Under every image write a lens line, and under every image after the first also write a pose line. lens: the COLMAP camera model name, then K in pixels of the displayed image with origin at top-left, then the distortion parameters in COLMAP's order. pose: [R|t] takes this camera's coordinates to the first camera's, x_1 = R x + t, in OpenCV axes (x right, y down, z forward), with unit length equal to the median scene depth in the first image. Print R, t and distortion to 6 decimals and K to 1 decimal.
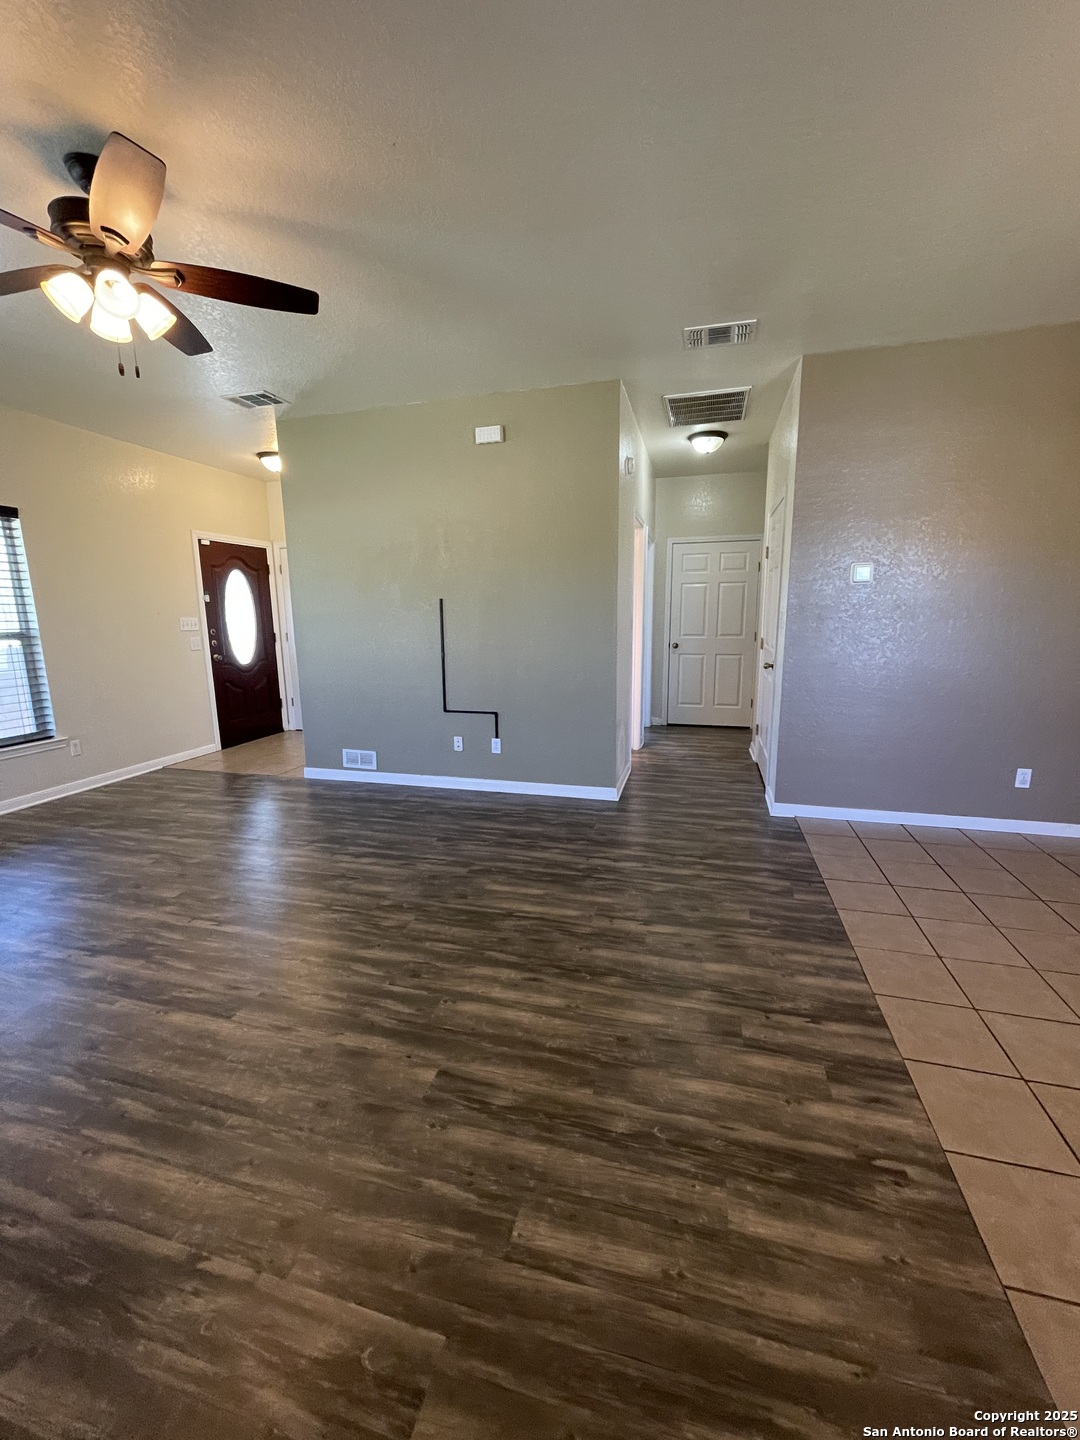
lens RADIAL K [[579.6, 0, 539.2], [0, 579.6, 716.7], [0, 0, 1]] dist [-0.003465, 0.000333]
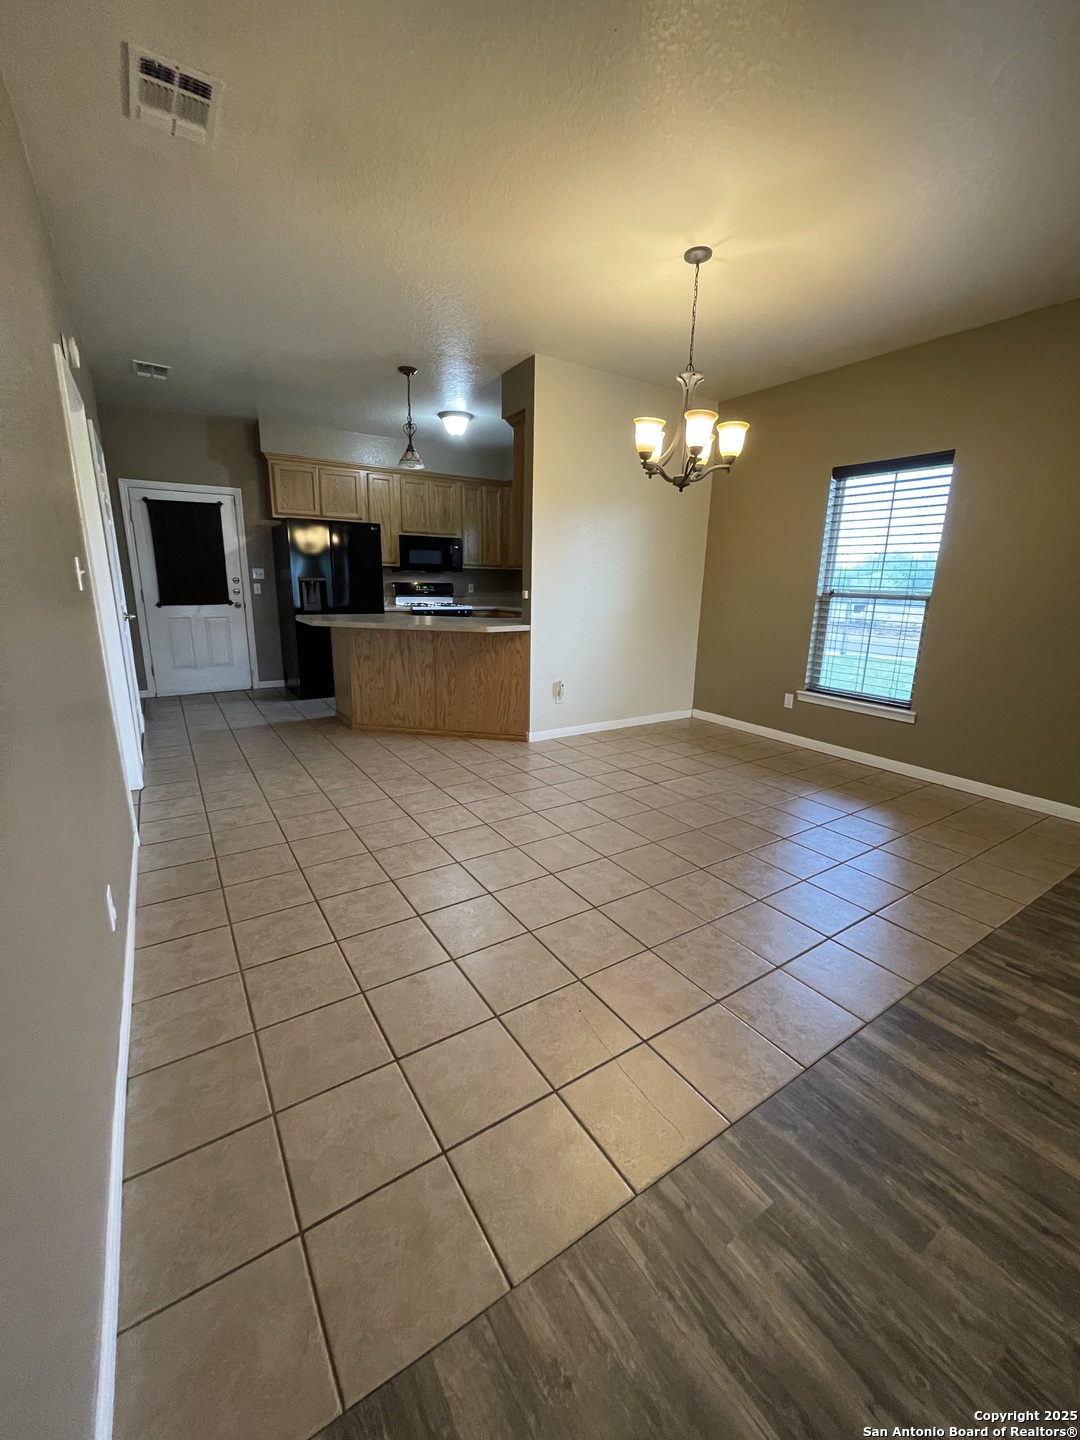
lens RADIAL K [[579.6, 0, 540.4], [0, 579.6, 716.3], [0, 0, 1]] dist [-0.003465, 0.000333]
pose [[-0.751328, -0.157158, 0.640943, 0.336533], [0.107828, 0.928943, 0.354173, -0.212316], [-0.651060, 0.335212, -0.680995, 1.255755]]
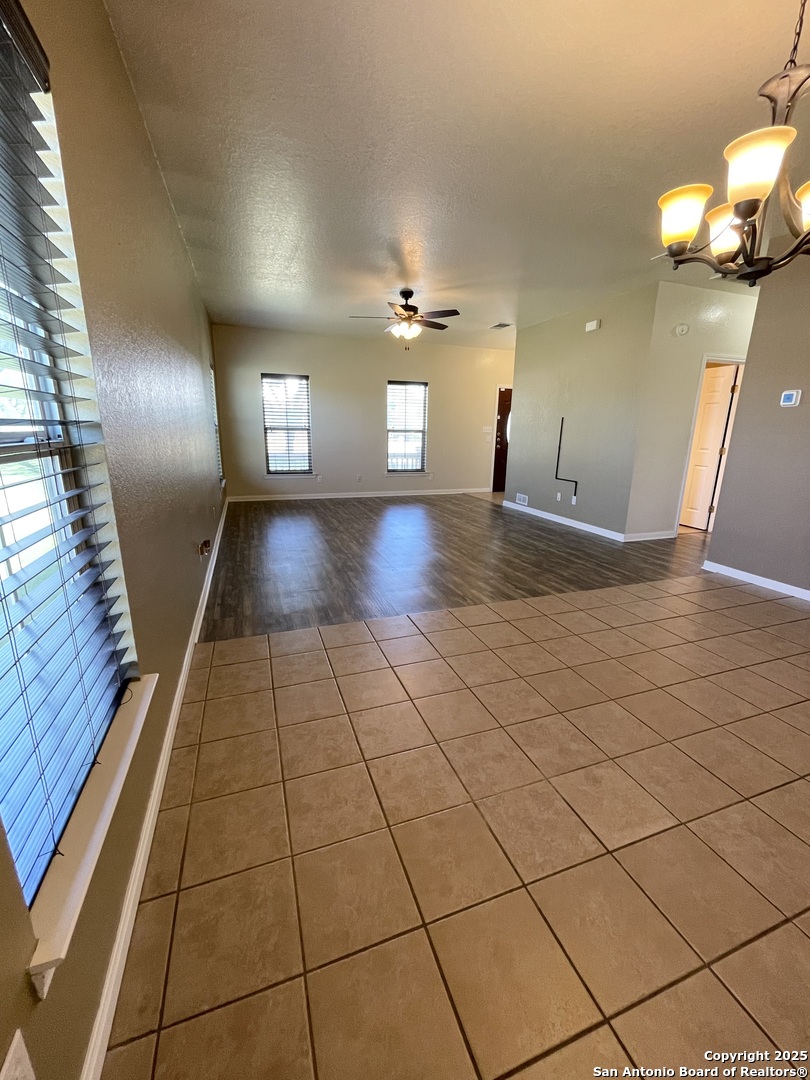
lens RADIAL K [[434.7, 0, 402.7], [0, 434.7, 537.4], [0, 0, 1]] dist [-0.003465, 0.000333]
pose [[0.570685, 0.219464, -0.791299, 1.105227], [-0.168112, 0.974440, 0.149016, 0.078395], [0.803777, 0.047986, 0.592993, -0.350274]]
